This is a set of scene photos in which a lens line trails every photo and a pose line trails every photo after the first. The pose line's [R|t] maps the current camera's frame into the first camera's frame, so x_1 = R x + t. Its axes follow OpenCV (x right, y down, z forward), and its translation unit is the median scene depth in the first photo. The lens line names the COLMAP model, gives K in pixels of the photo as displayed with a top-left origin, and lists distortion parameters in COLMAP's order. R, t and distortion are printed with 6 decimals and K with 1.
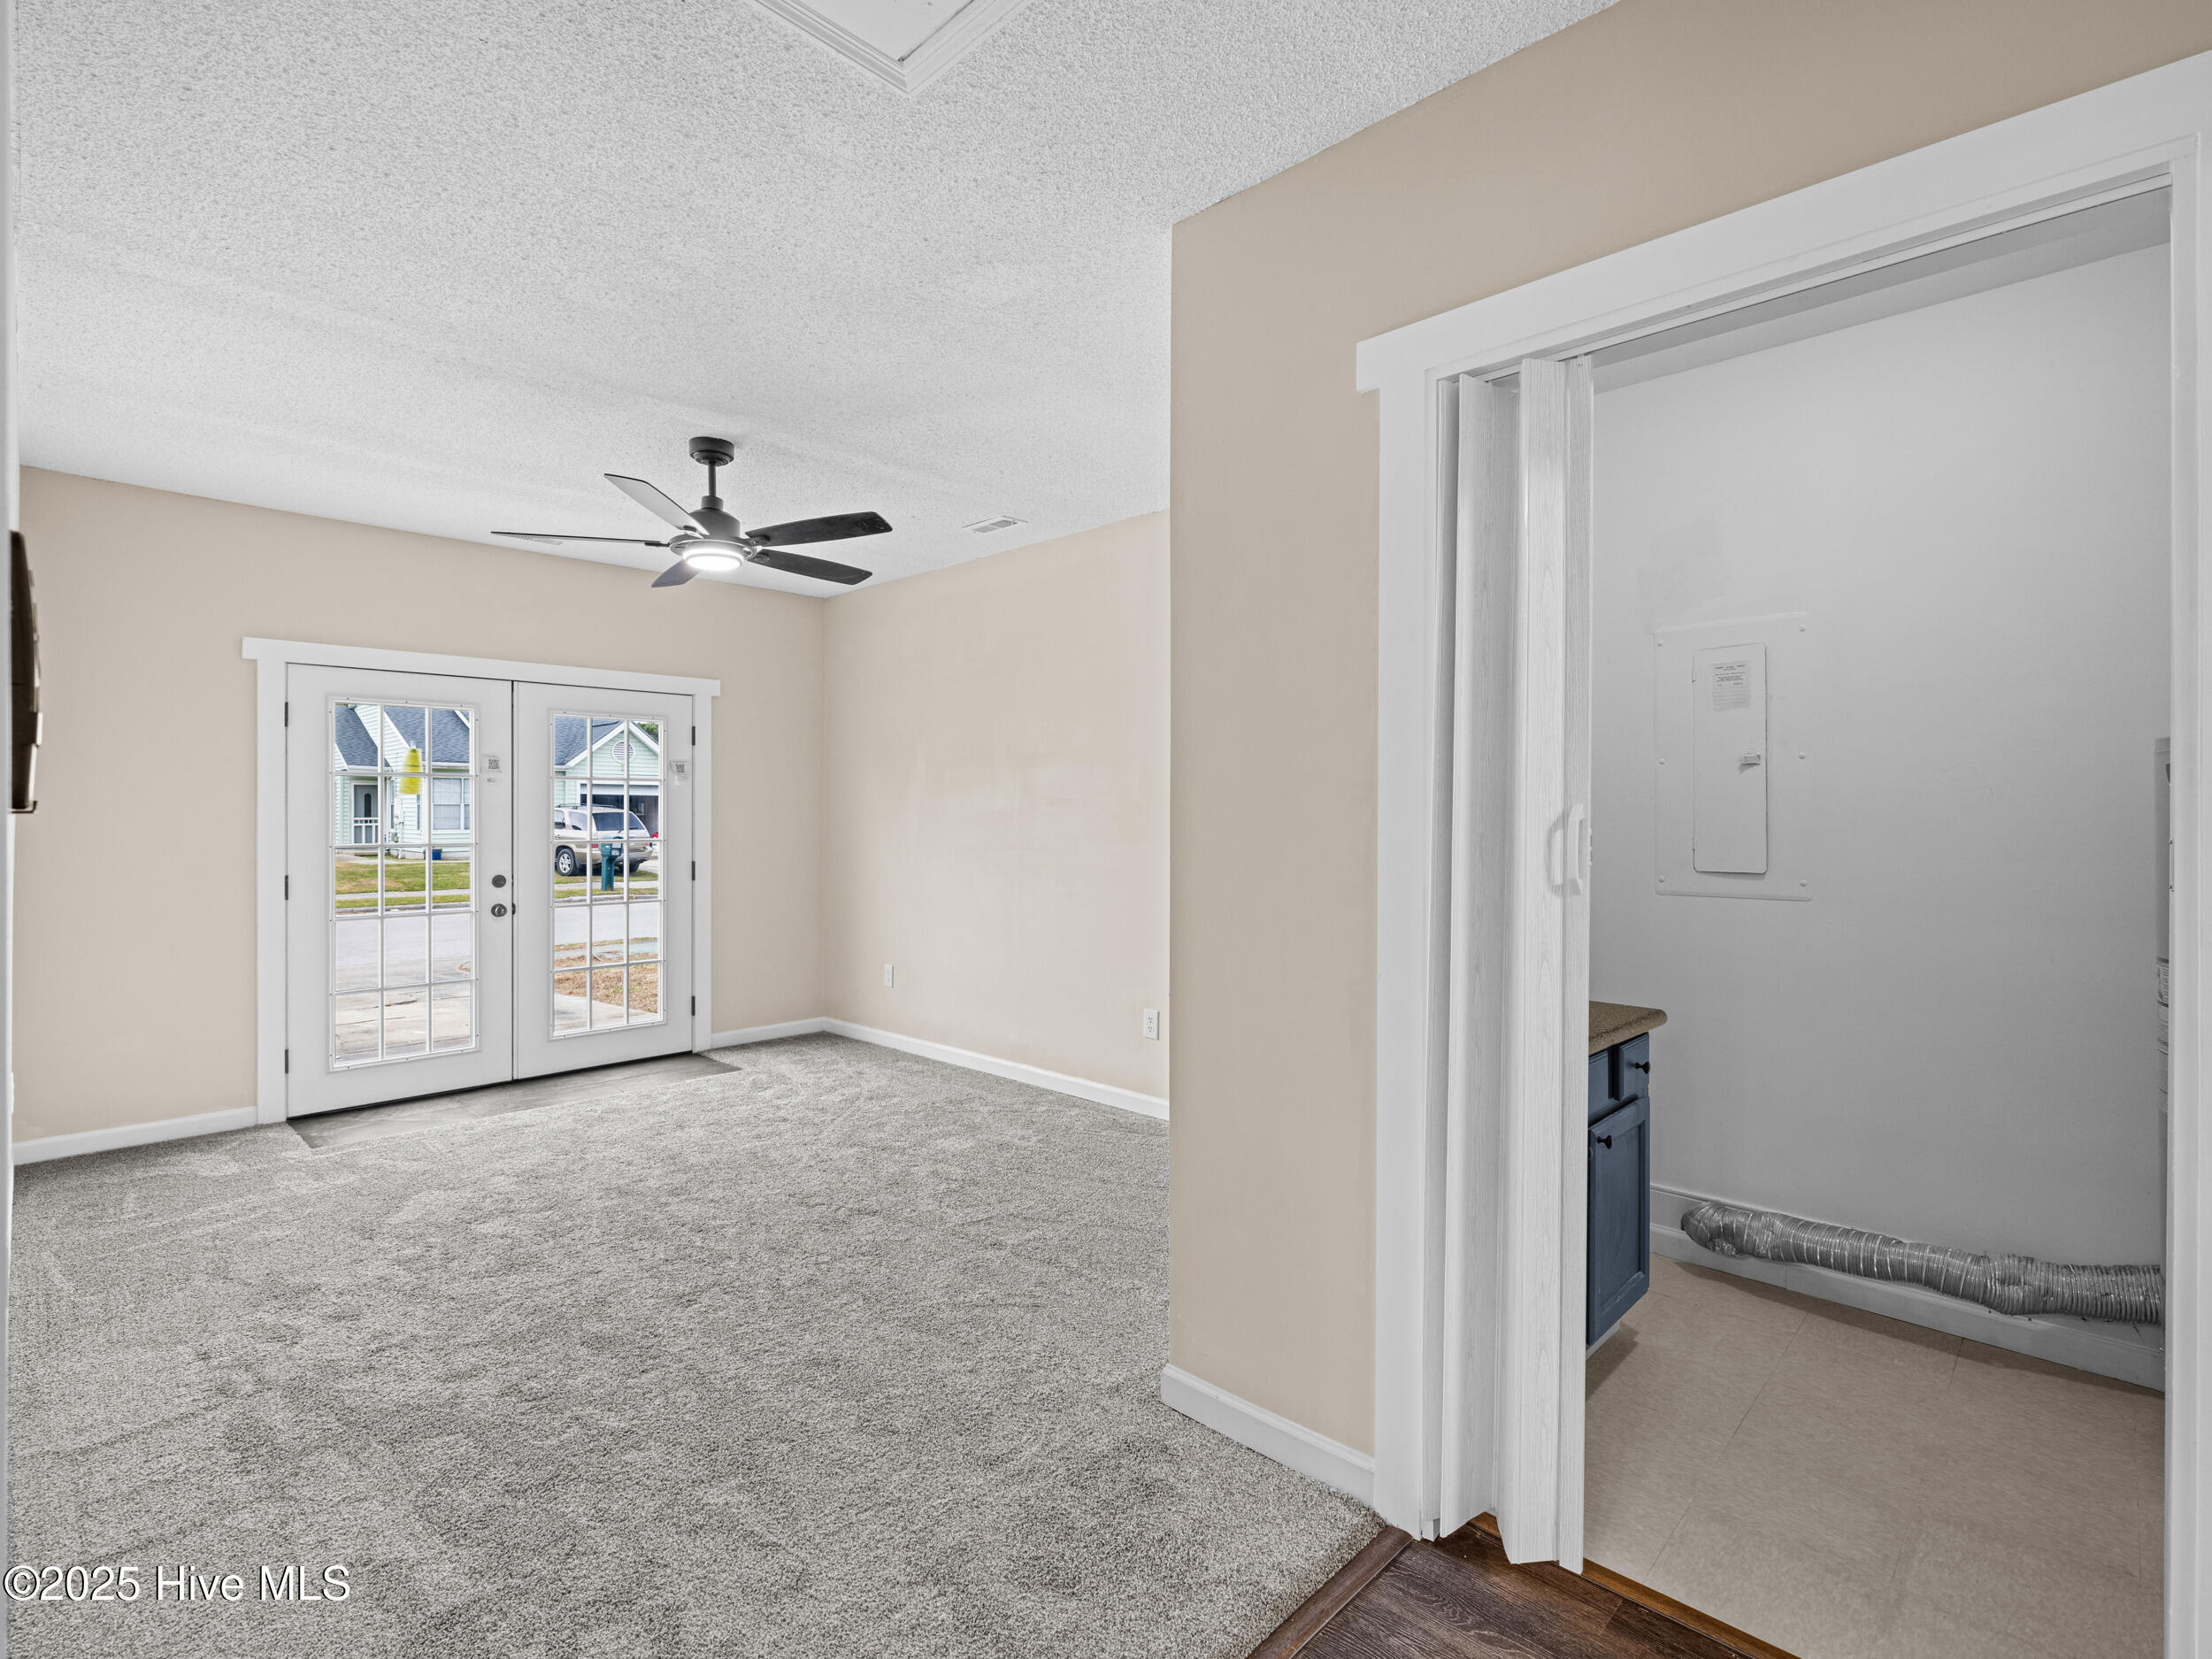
lens RADIAL K [[1056.0, 0, 1110.0], [0, 1056.0, 822.5], [0, 0, 1]] dist [0.002633, 0.000641]
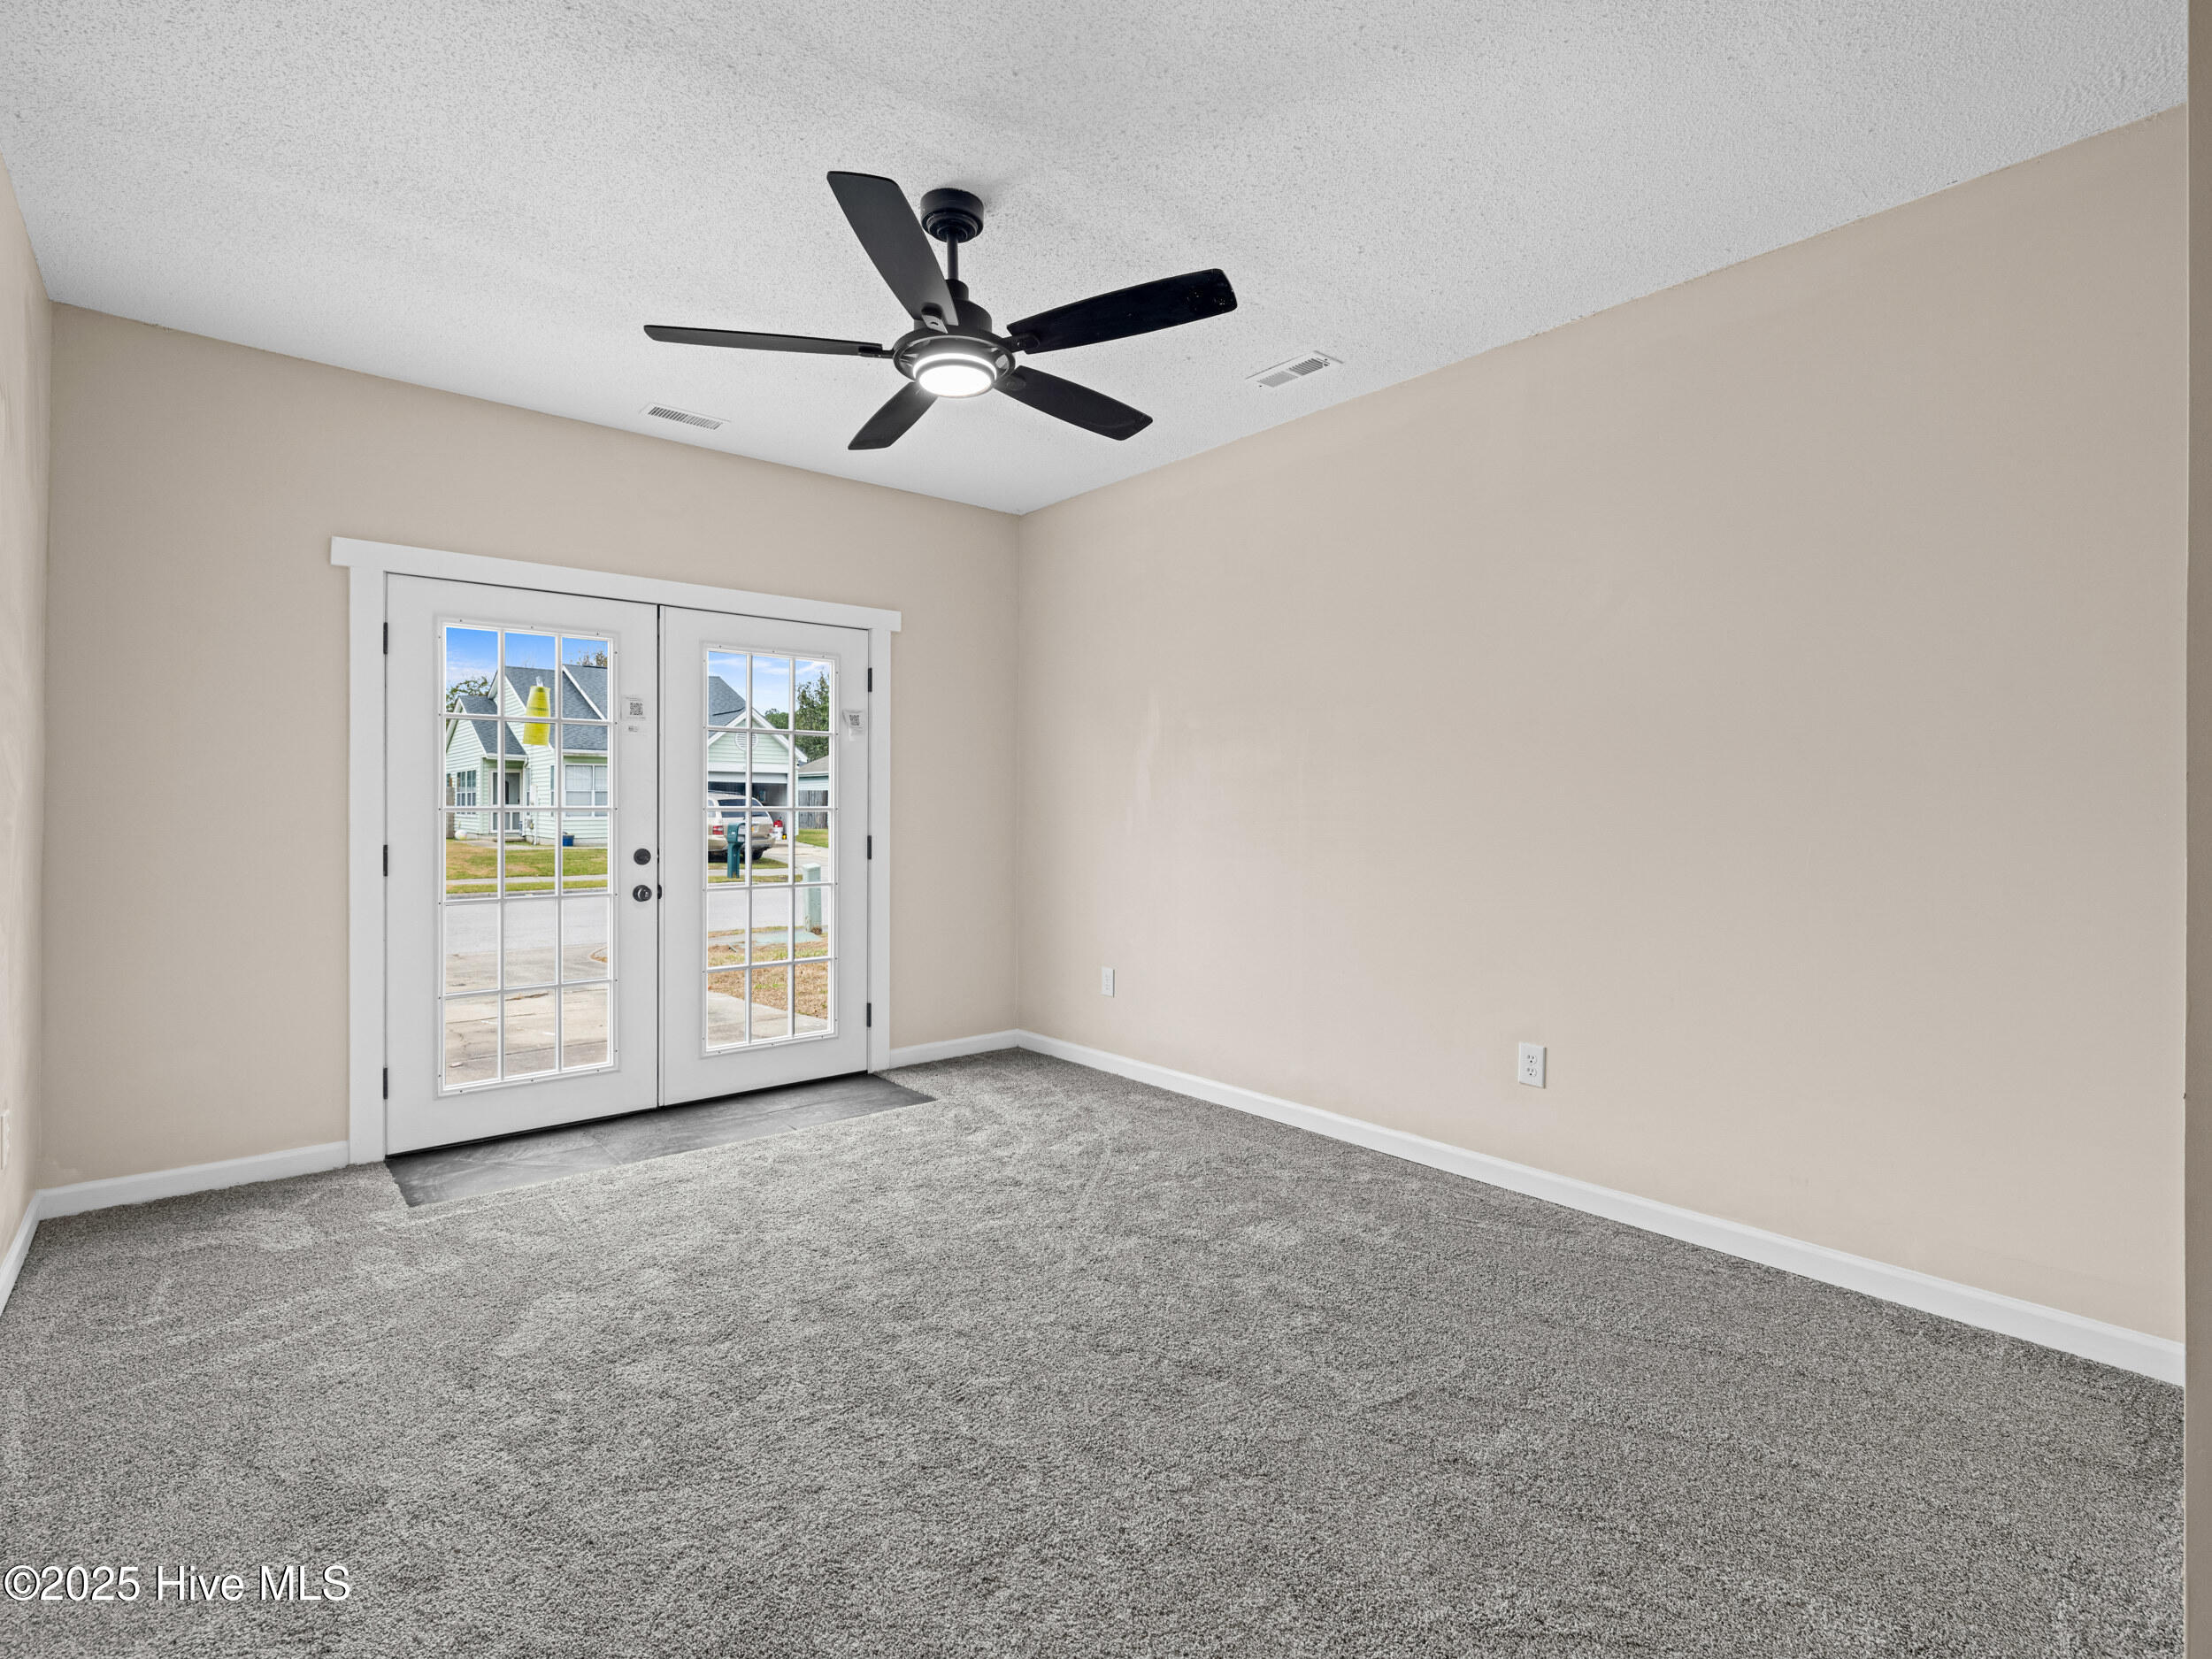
lens RADIAL K [[1056.0, 0, 1106.7], [0, 1056.0, 818.6], [0, 0, 1]] dist [0.002633, 0.000641]
pose [[0.995387, 0.003827, -0.095868, -0.205429], [-0.003547, 0.999989, 0.003091, 0.031118], [0.095879, -0.002737, 0.995389, 0.323788]]
